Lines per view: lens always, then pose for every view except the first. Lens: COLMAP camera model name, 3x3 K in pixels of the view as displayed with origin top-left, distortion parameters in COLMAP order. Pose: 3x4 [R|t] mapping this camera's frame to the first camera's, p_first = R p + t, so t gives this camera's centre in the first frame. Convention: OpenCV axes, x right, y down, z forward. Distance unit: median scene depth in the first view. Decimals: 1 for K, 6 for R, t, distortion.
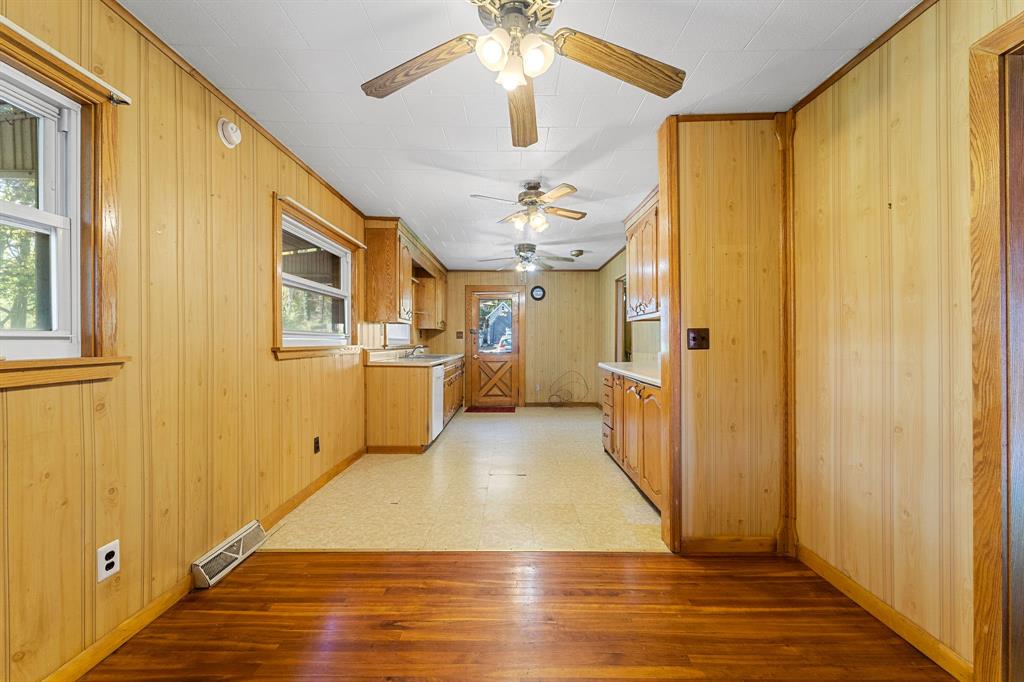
lens RADIAL K [[423.7, 0, 511.5], [0, 423.7, 340.6], [0, 0, 1]] dist [0.004114, 0.000011]
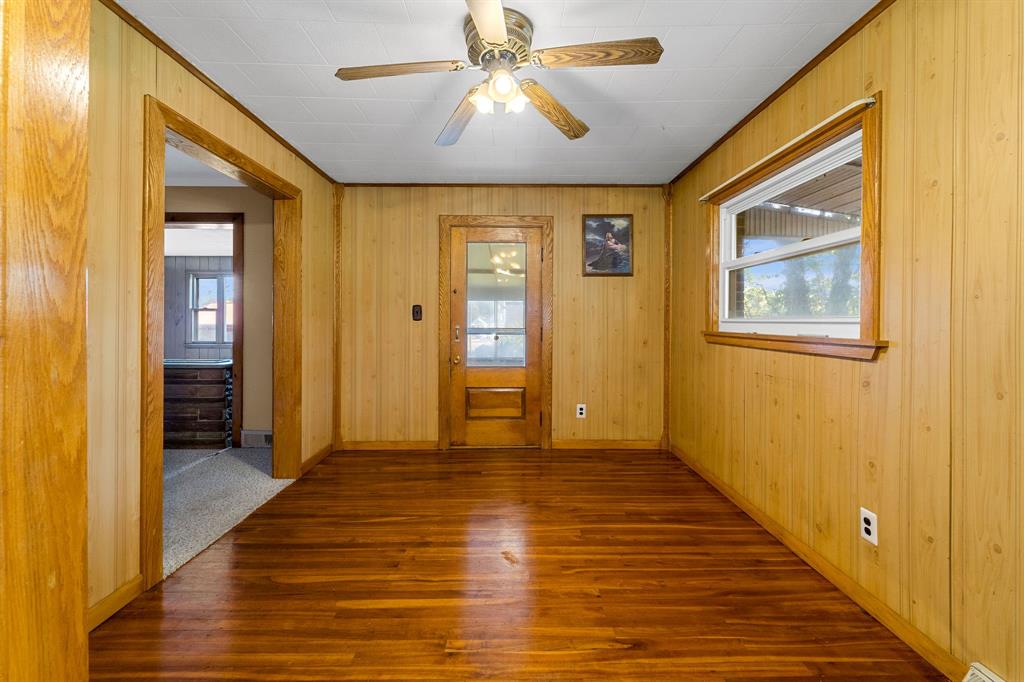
lens RADIAL K [[423.7, 0, 512.7], [0, 423.7, 321.5], [0, 0, 1]] dist [0.004114, 0.000011]
pose [[-0.999961, -0.005360, -0.006966, -0.021494], [-0.005351, 0.999985, -0.001349, -0.002883], [0.006973, -0.001312, -0.999975, 1.999190]]
